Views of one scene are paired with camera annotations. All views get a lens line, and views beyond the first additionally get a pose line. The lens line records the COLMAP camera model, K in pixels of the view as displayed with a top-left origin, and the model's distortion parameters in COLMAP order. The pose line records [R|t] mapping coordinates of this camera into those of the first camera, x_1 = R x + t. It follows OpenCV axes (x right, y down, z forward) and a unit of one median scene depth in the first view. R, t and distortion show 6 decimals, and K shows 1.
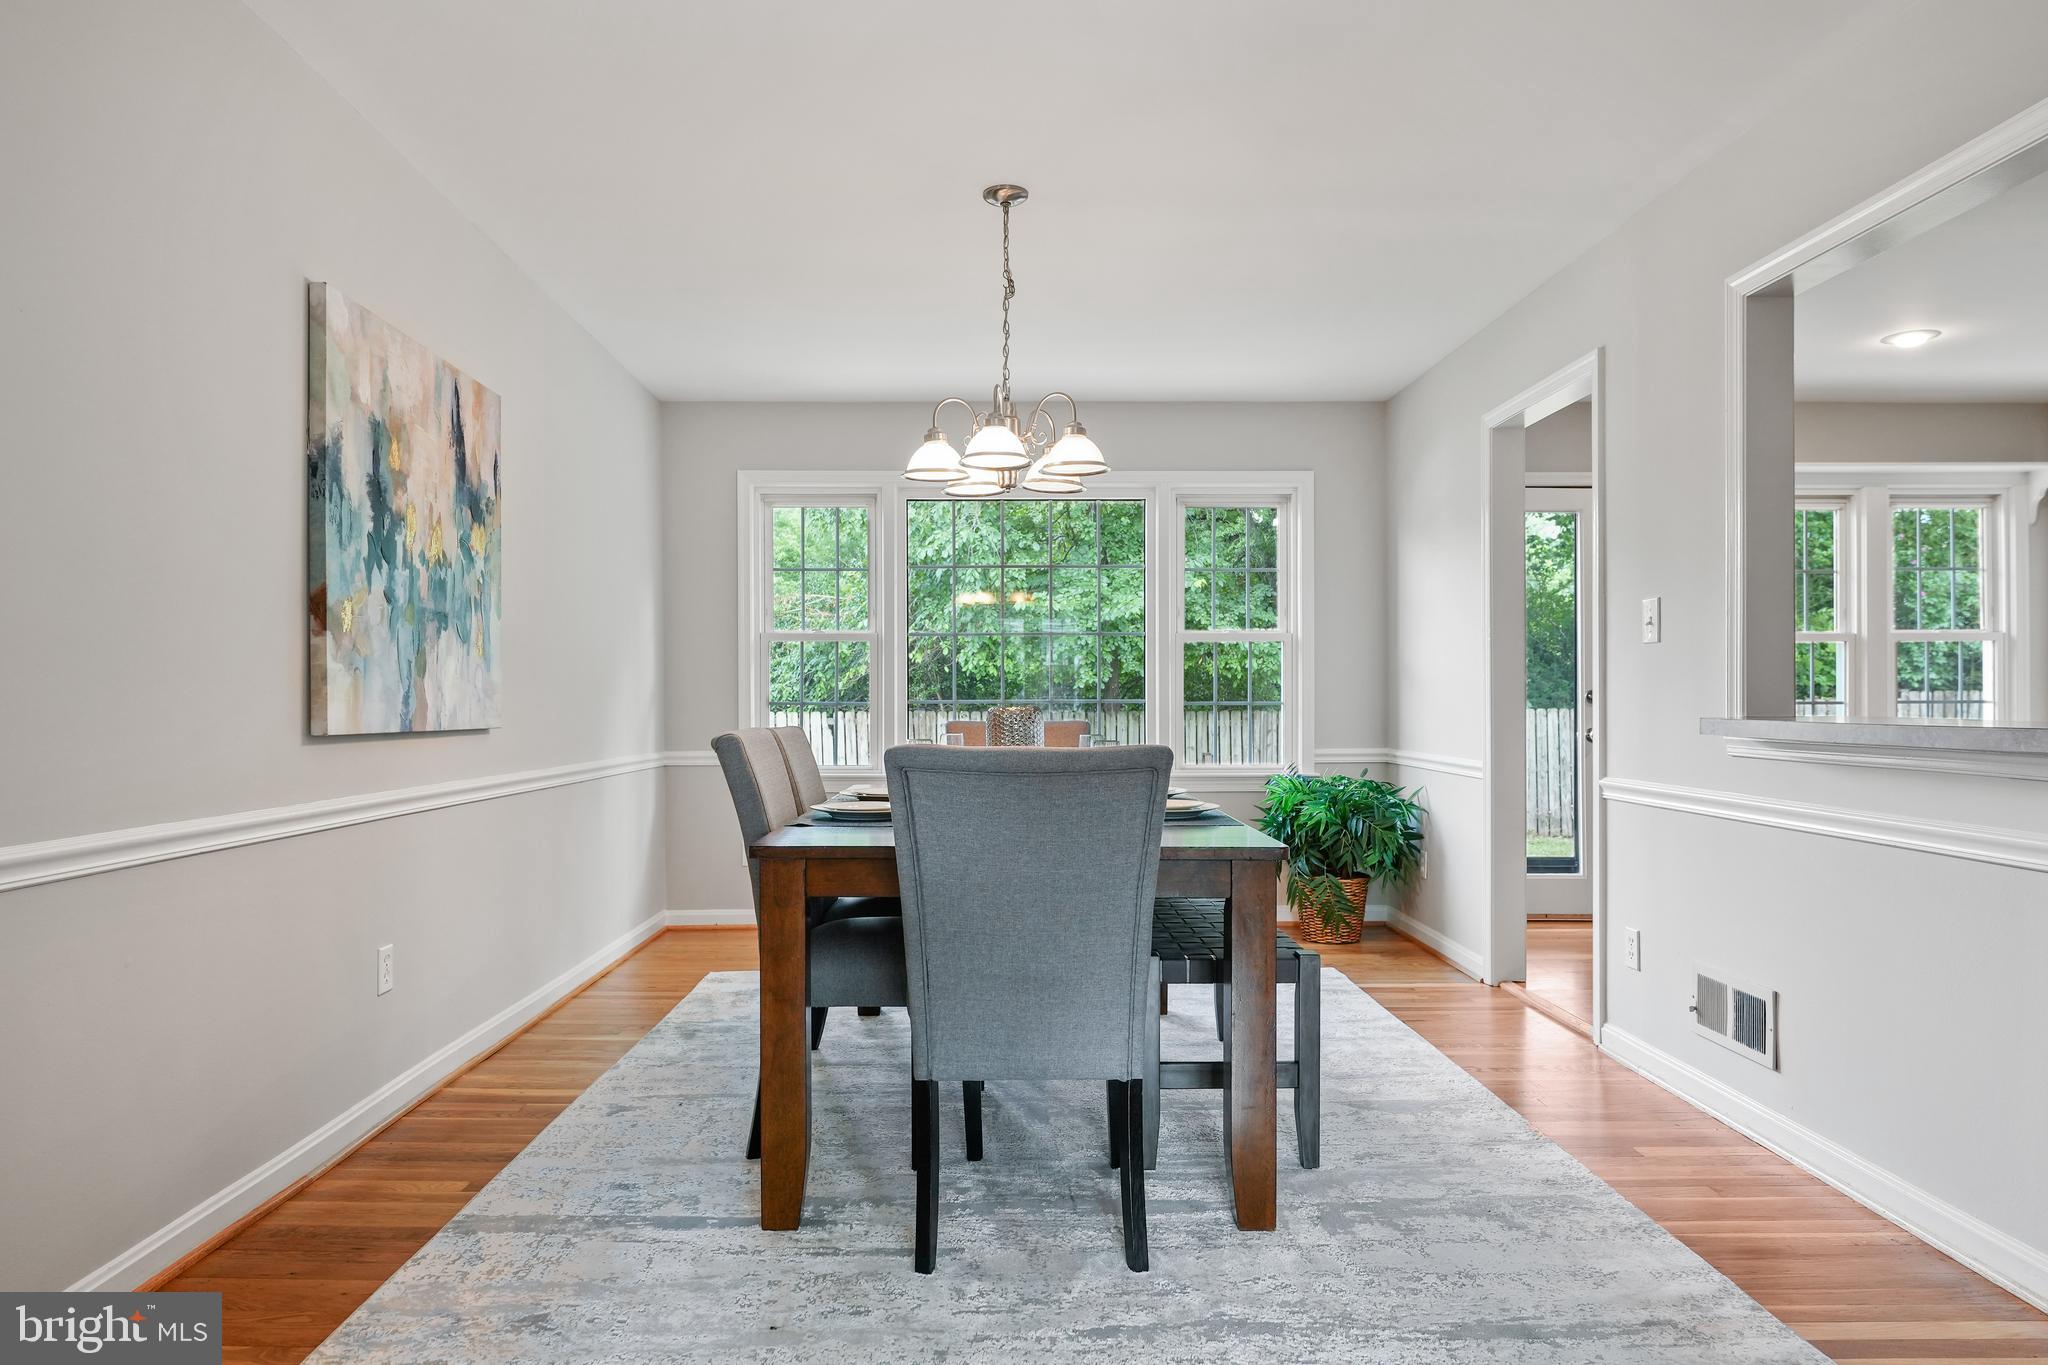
lens RADIAL K [[1216.5, 0, 1024.0], [0, 1216.5, 682.5], [0, 0, 1]] dist [-0.004925, -0.001609]
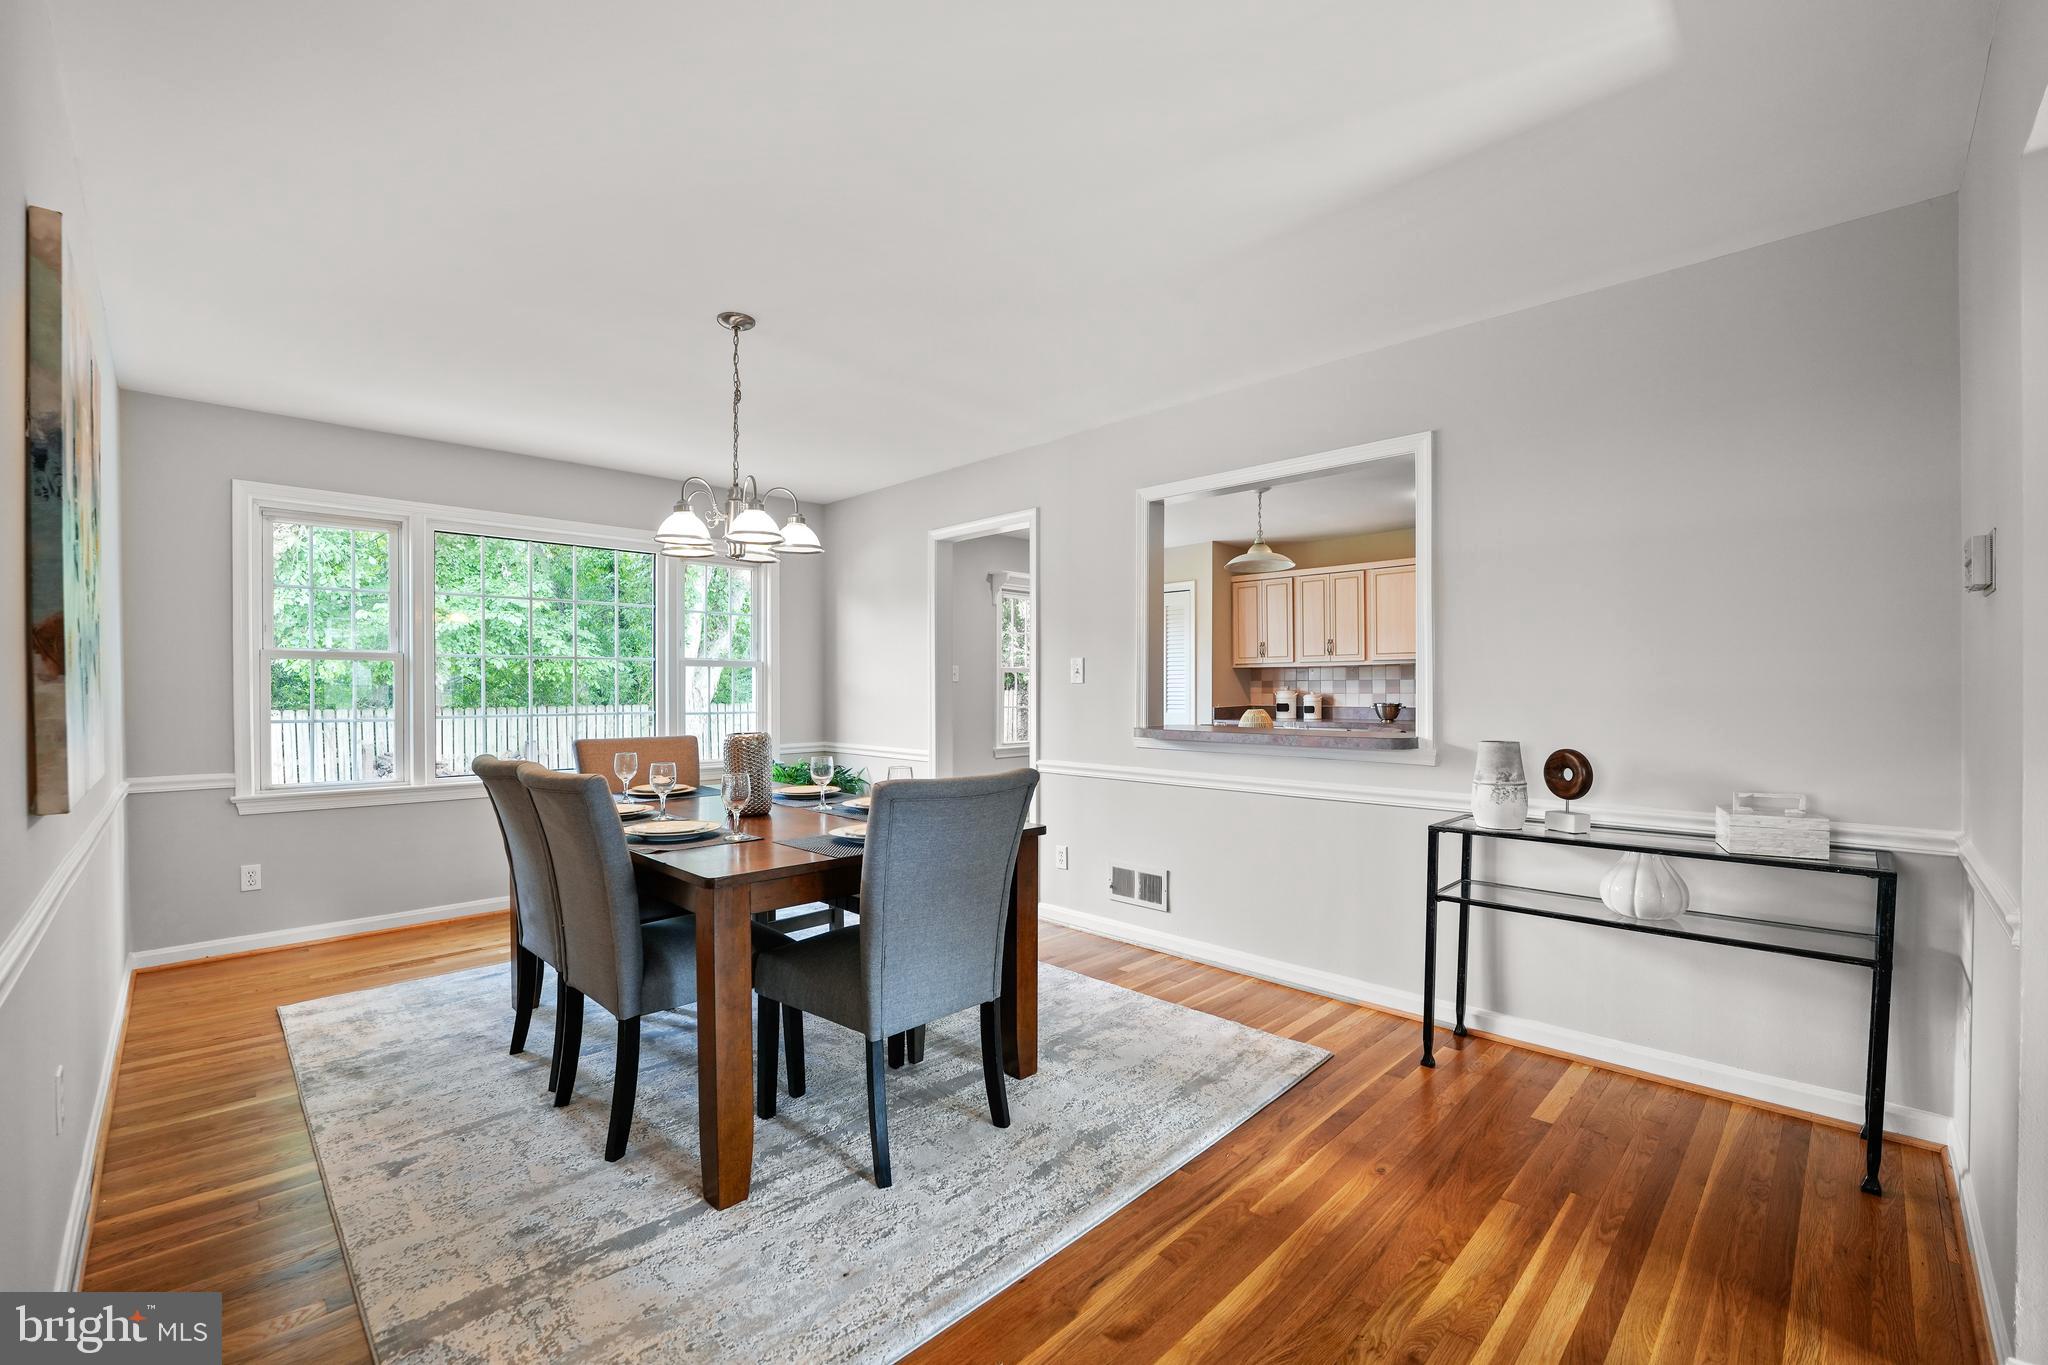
lens RADIAL K [[837.7, 0, 1026.5], [0, 837.7, 690.4], [0, 0, 1]] dist [-0.024513, 0.000201]
pose [[0.724339, -0.000291, 0.689444, -0.434310], [-0.008684, 0.999917, 0.009546, -0.038311], [-0.689390, -0.012902, 0.724276, 0.197081]]
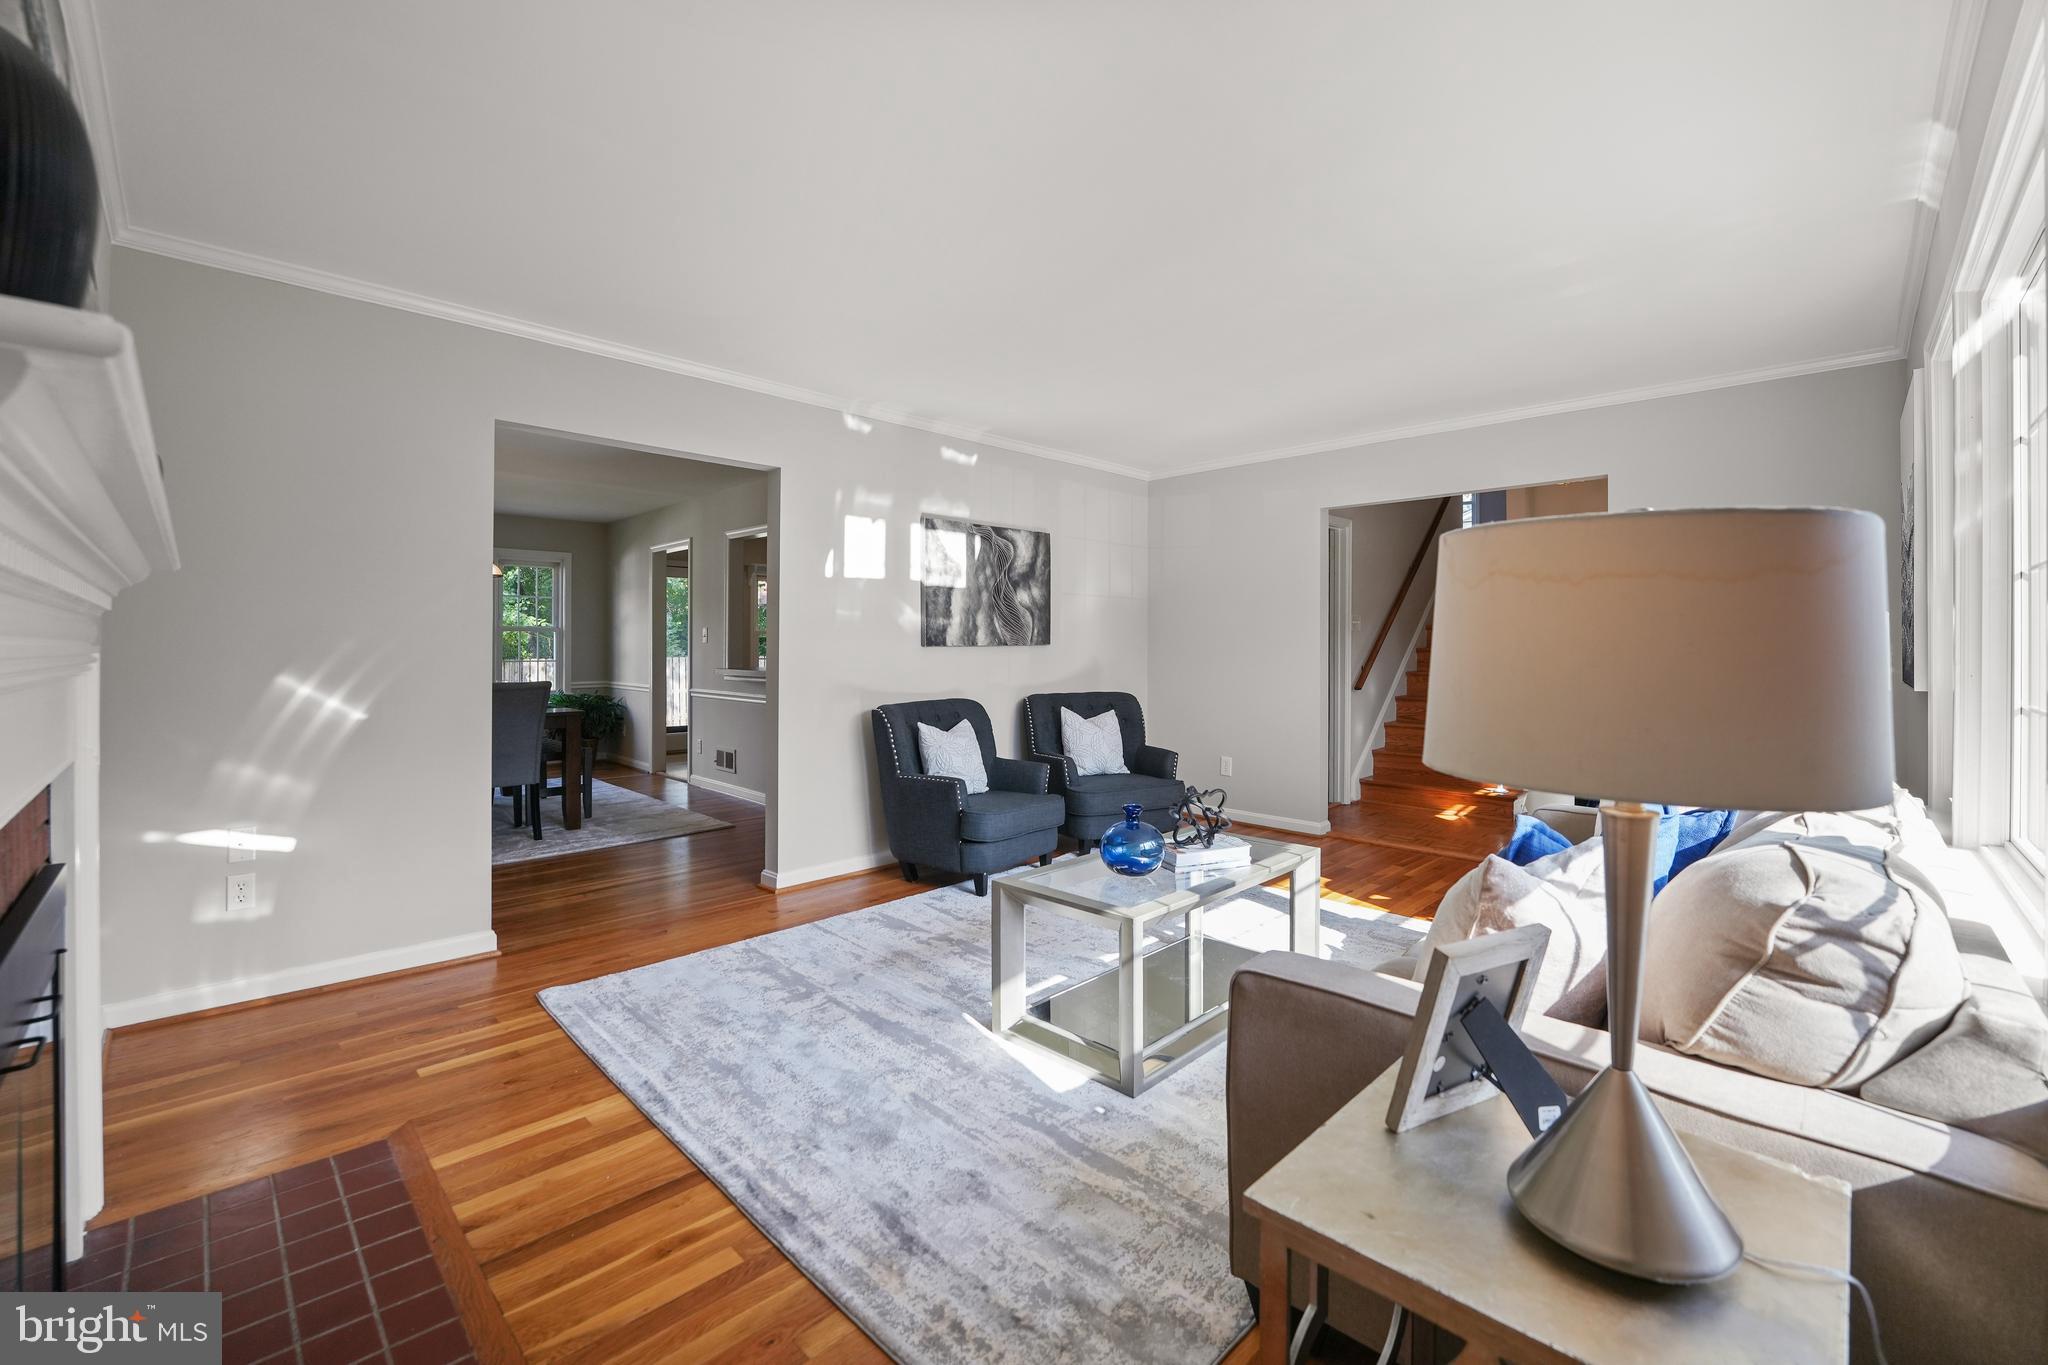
lens RADIAL K [[839.0, 0, 1022.7], [0, 839.0, 646.2], [0, 0, 1]] dist [-0.039205, -0.000051]
pose [[0.719161, 0.003193, 0.694837, -0.399936], [-0.011308, 0.999911, 0.007109, -0.053968], [-0.694752, -0.012969, 0.719133, -1.174788]]
